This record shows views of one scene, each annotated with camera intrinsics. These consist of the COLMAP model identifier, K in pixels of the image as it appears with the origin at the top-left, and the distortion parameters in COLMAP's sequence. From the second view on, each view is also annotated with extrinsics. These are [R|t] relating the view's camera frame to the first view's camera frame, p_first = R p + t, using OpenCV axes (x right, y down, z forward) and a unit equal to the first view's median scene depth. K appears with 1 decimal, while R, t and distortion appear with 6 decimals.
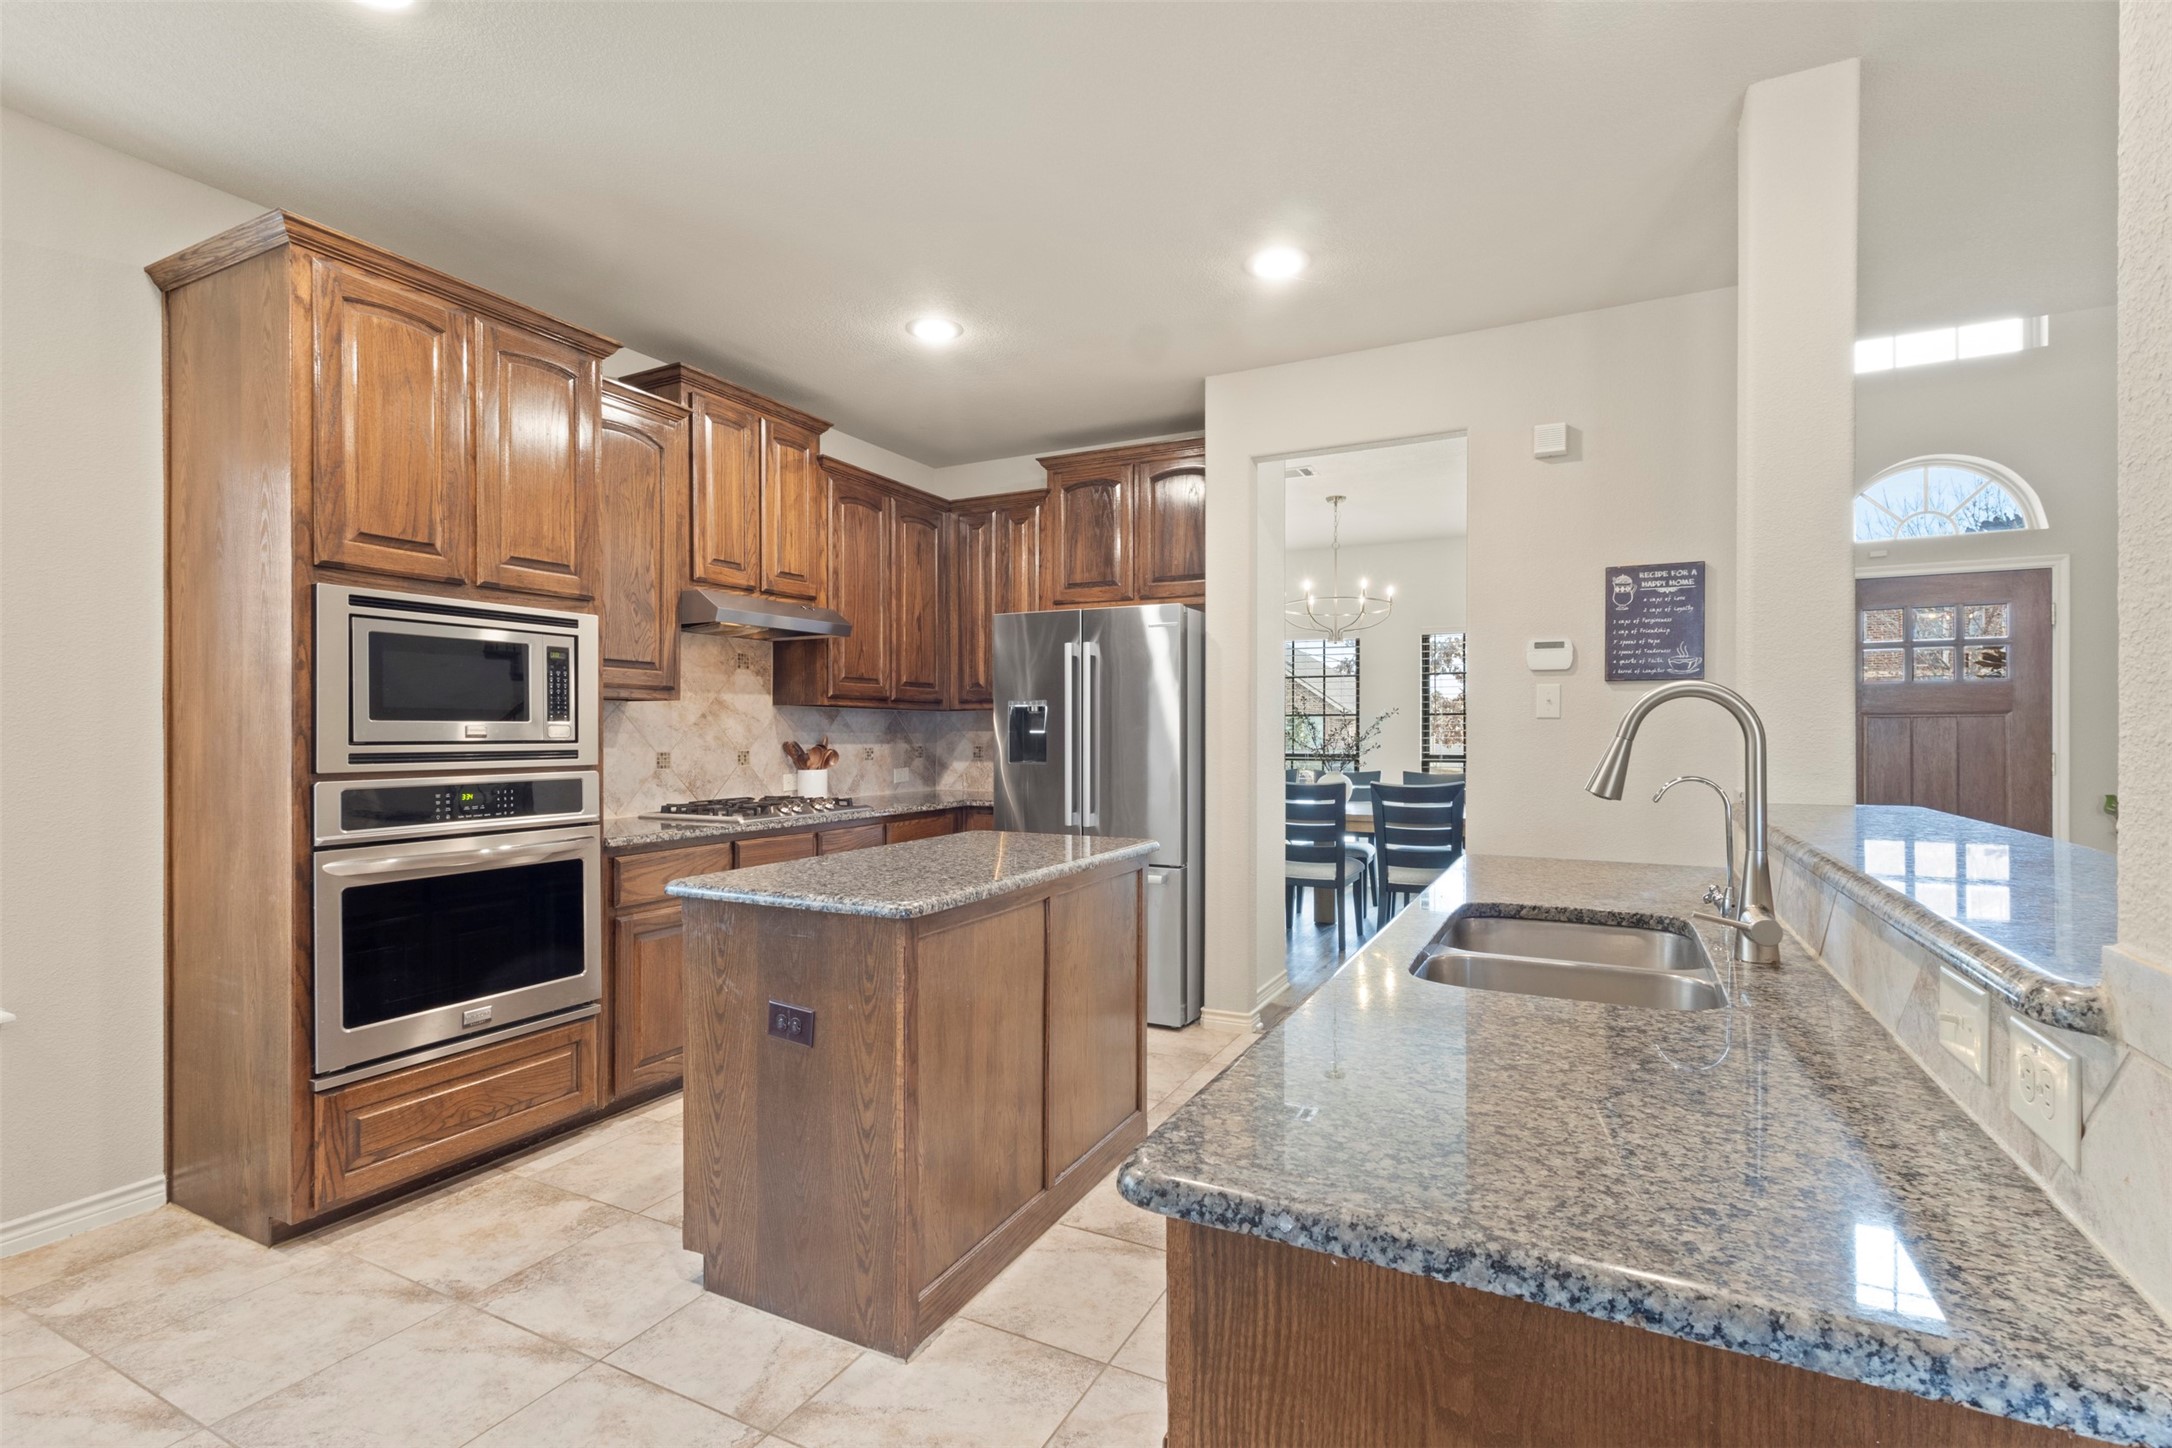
lens RADIAL K [[1002.6, 0, 1086.0], [0, 1002.6, 724.0], [0, 0, 1]] dist [0.002329, 0.000928]
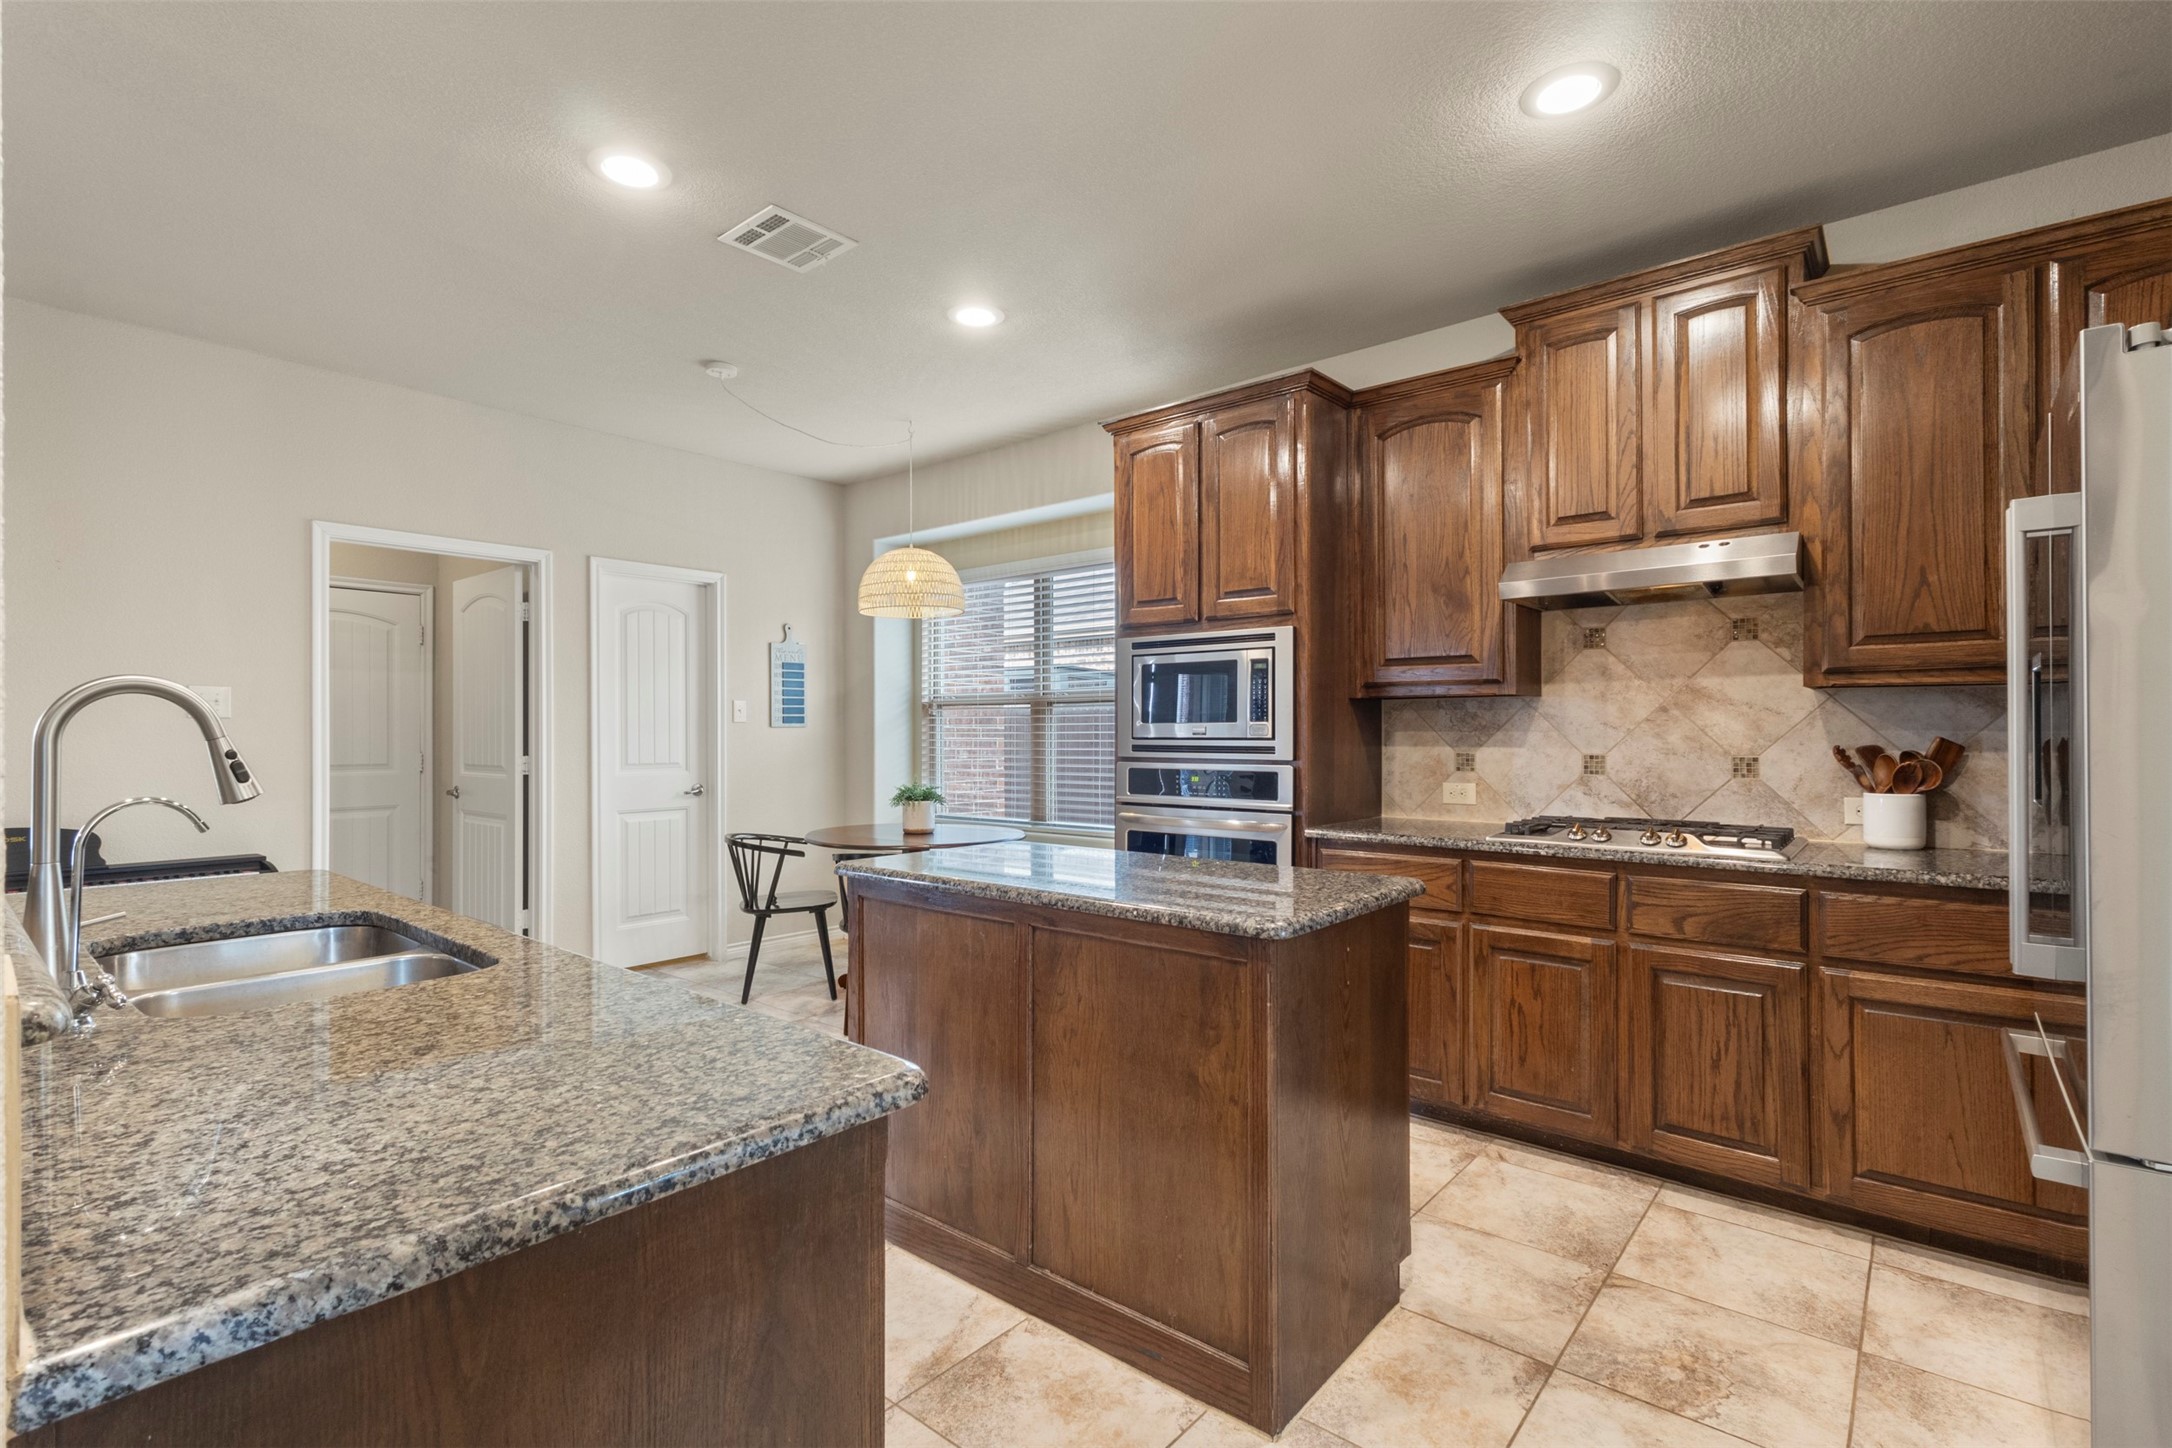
lens RADIAL K [[1002.6, 0, 1086.0], [0, 1002.6, 724.0], [0, 0, 1]] dist [0.002329, 0.000928]
pose [[-0.229768, -0.004589, -0.973235, 0.651187], [0.009284, 0.999933, -0.006907, 0.005975], [0.973201, -0.010622, -0.229710, 1.044185]]
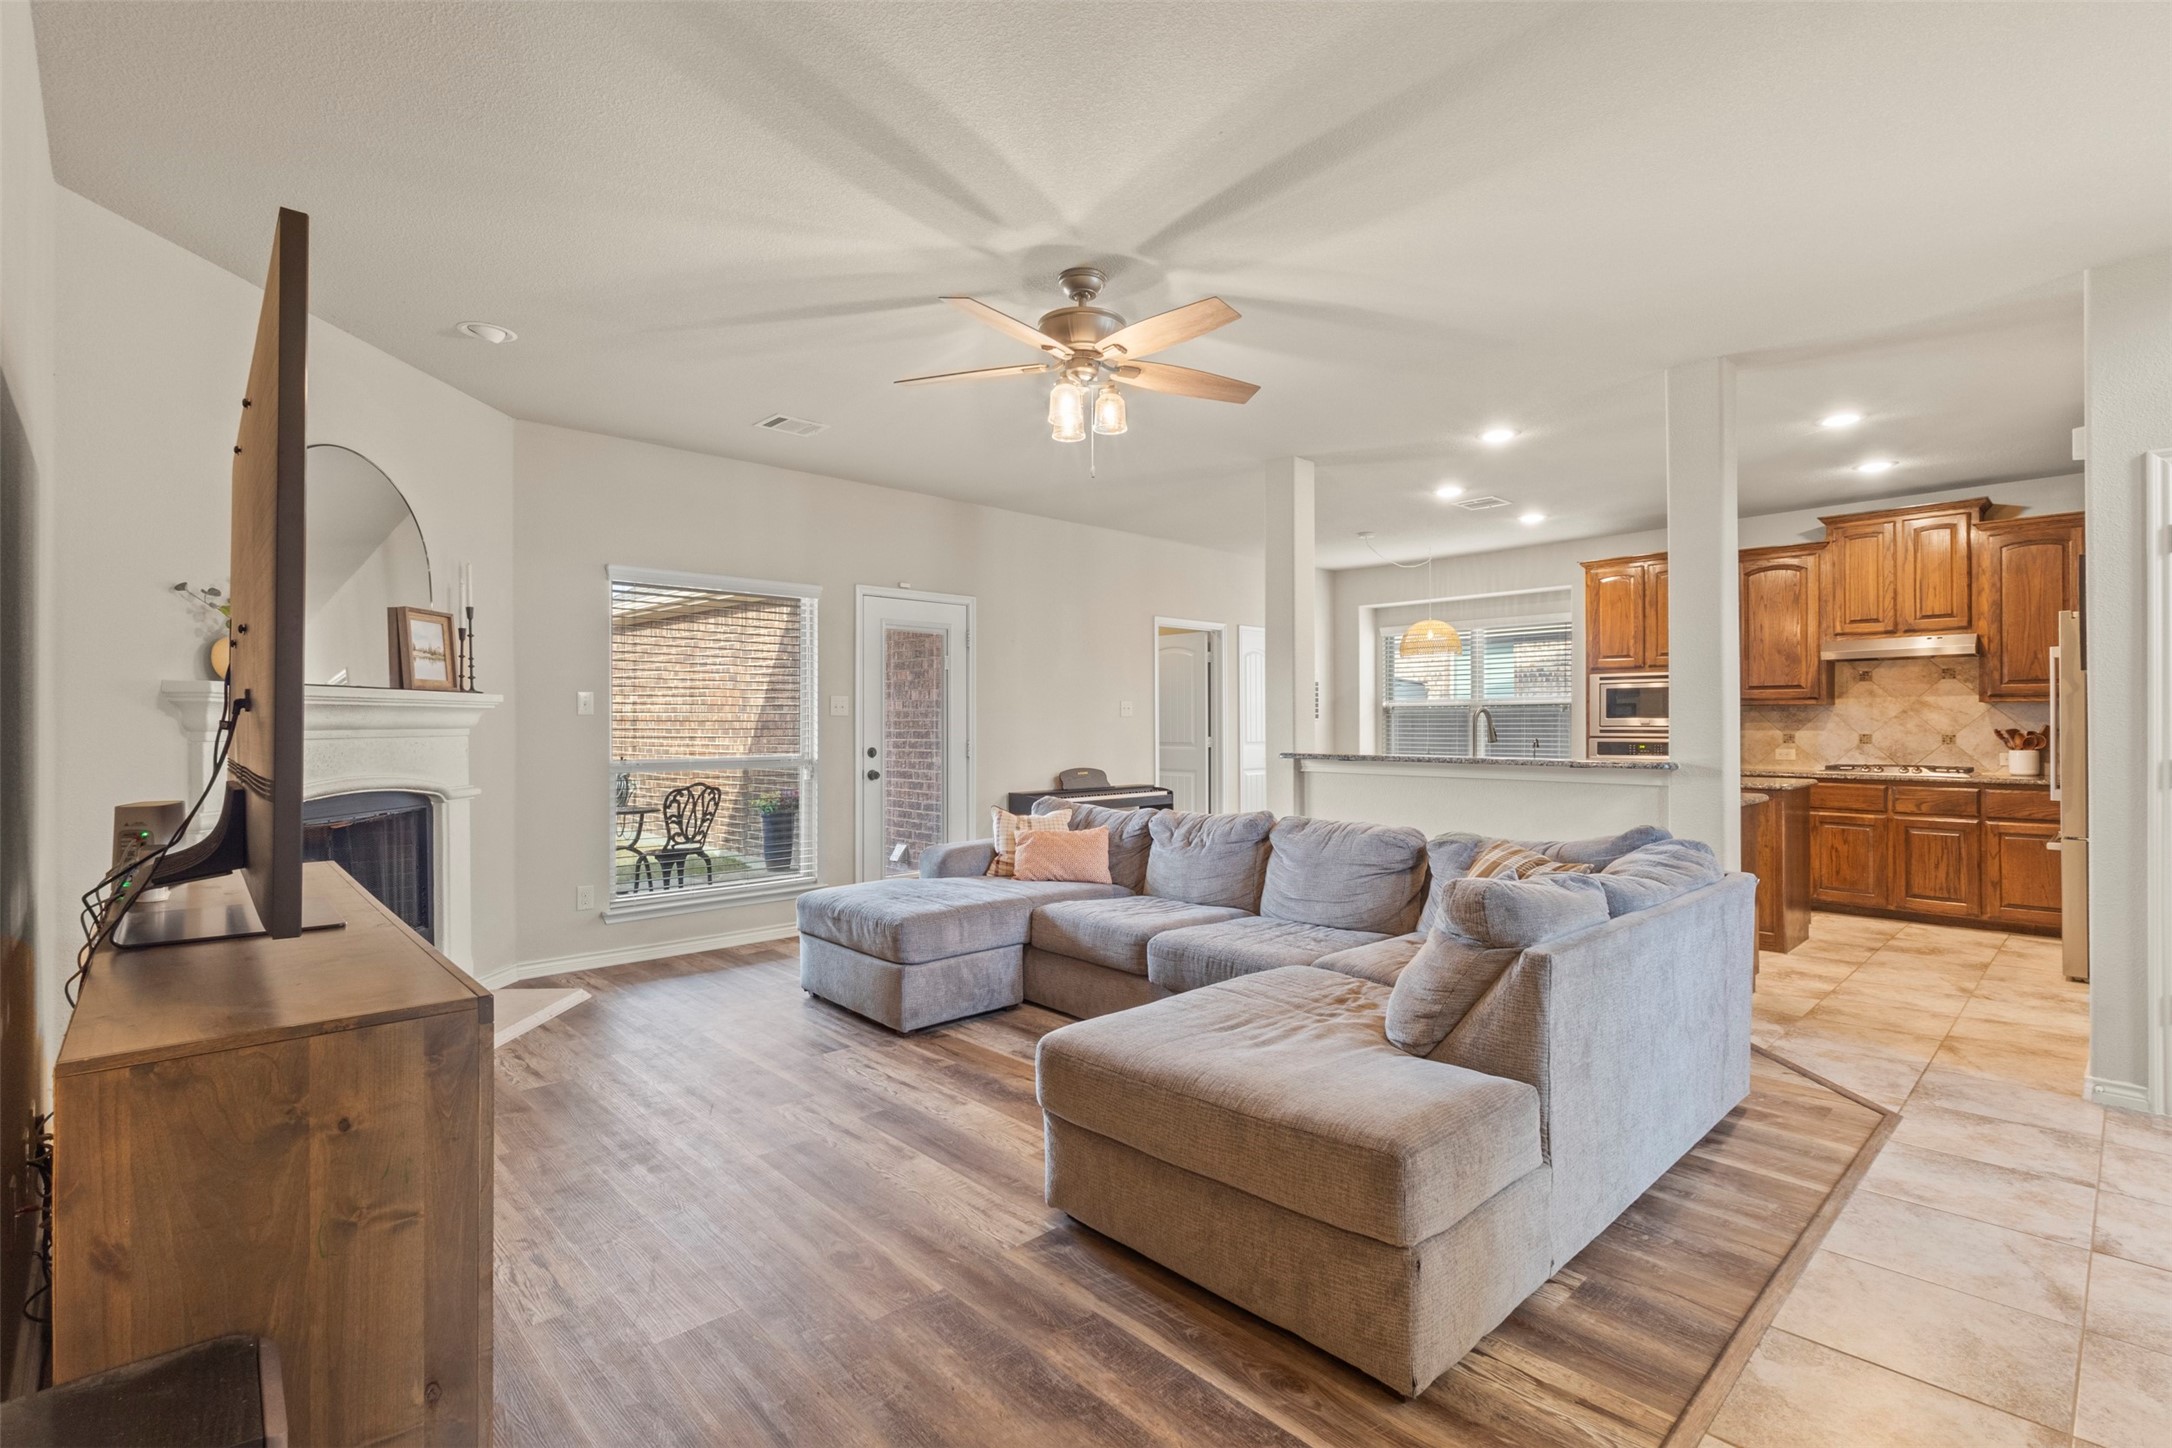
lens RADIAL K [[989.2, 0, 1085.5], [0, 989.2, 719.9], [0, 0, 1]] dist [-0.000076, -0.000213]
pose [[-0.343481, -0.001980, -0.939157, 2.114369], [0.008896, 0.999946, -0.005361, 0.002378], [0.939117, -0.010196, -0.343445, 0.458573]]
